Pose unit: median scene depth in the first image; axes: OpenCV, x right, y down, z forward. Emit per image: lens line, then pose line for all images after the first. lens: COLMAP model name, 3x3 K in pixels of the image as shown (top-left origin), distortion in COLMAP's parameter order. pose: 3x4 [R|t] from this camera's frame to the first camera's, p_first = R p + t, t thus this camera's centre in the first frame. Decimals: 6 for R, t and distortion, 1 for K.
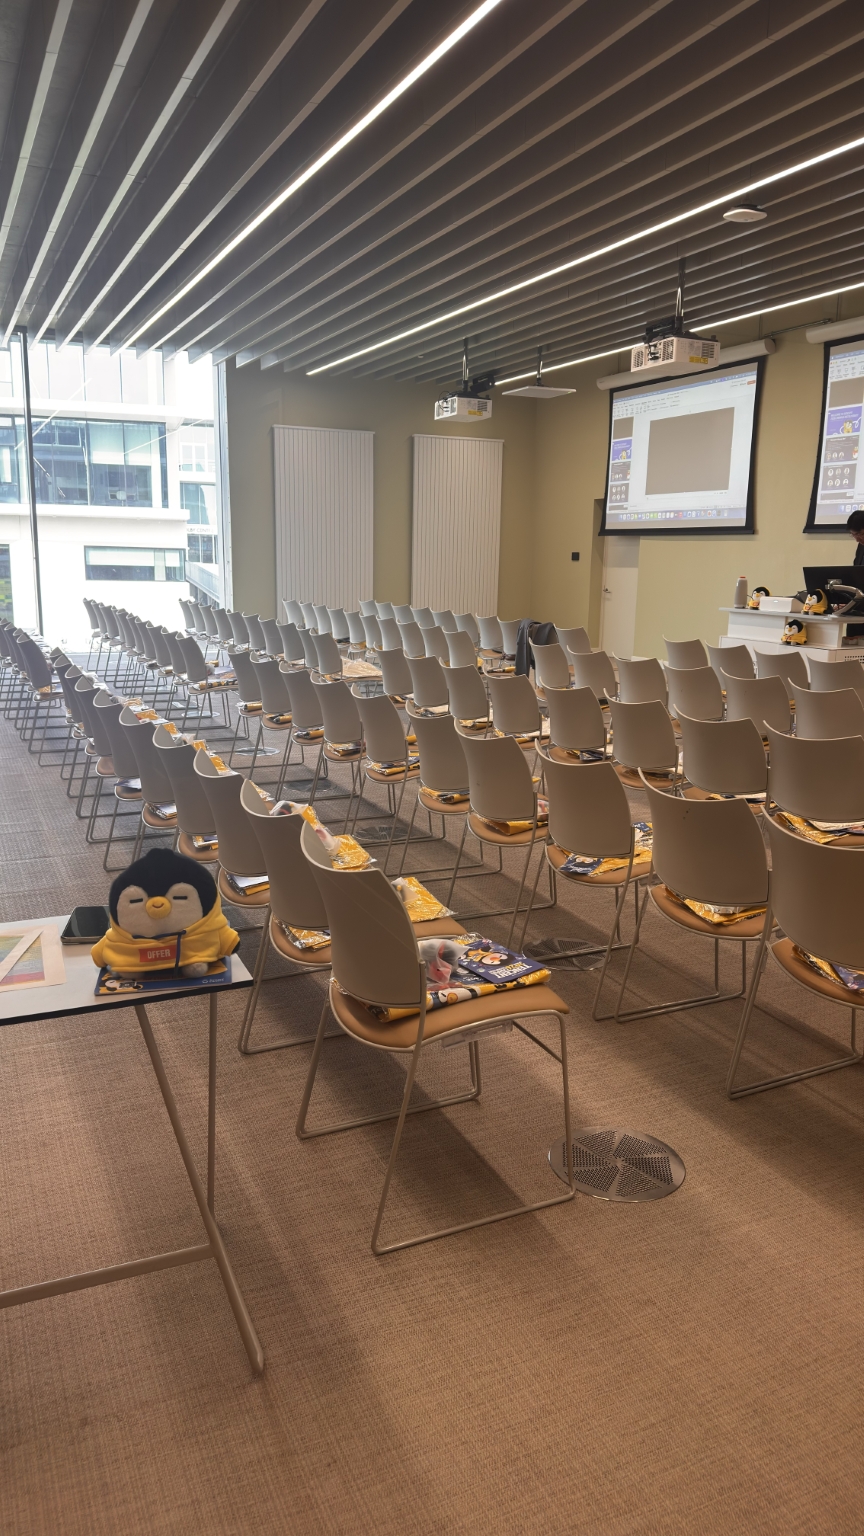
lens RADIAL K [[1059.5, 0, 433.0], [0, 1059.5, 769.3], [0, 0, 1]] dist [-0.003512, -0.000391]
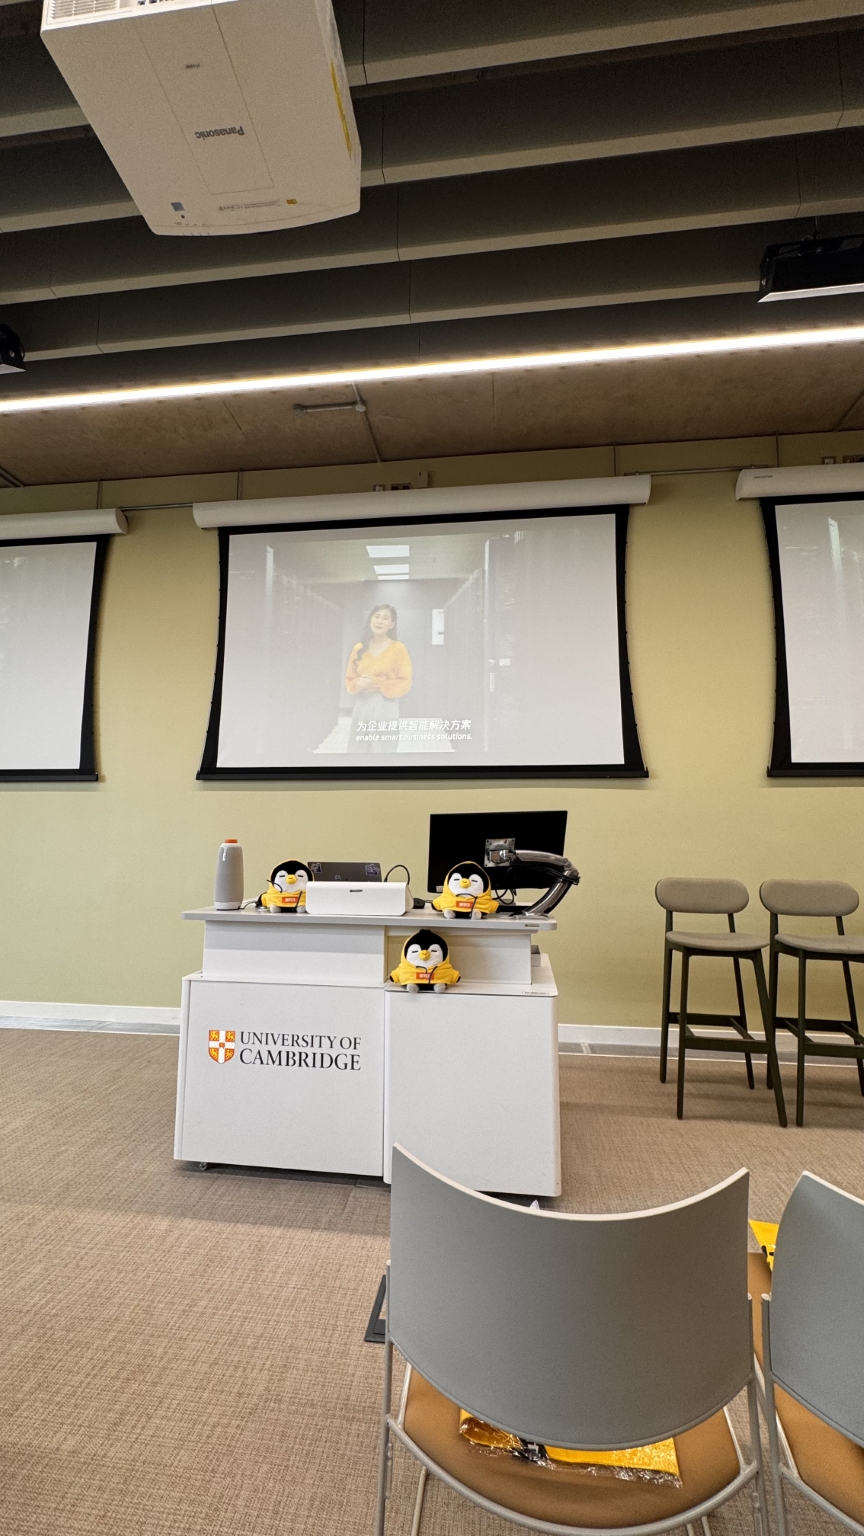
lens RADIAL K [[615.5, 0, 432.6], [0, 615.5, 766.9], [0, 0, 1]] dist [0.000983, 0.000023]
pose [[0.528128, 0.079312, 0.845453, 0.108619], [0.178971, 0.962868, -0.202124, -0.142851], [-0.830091, 0.258059, 0.494323, 0.785066]]
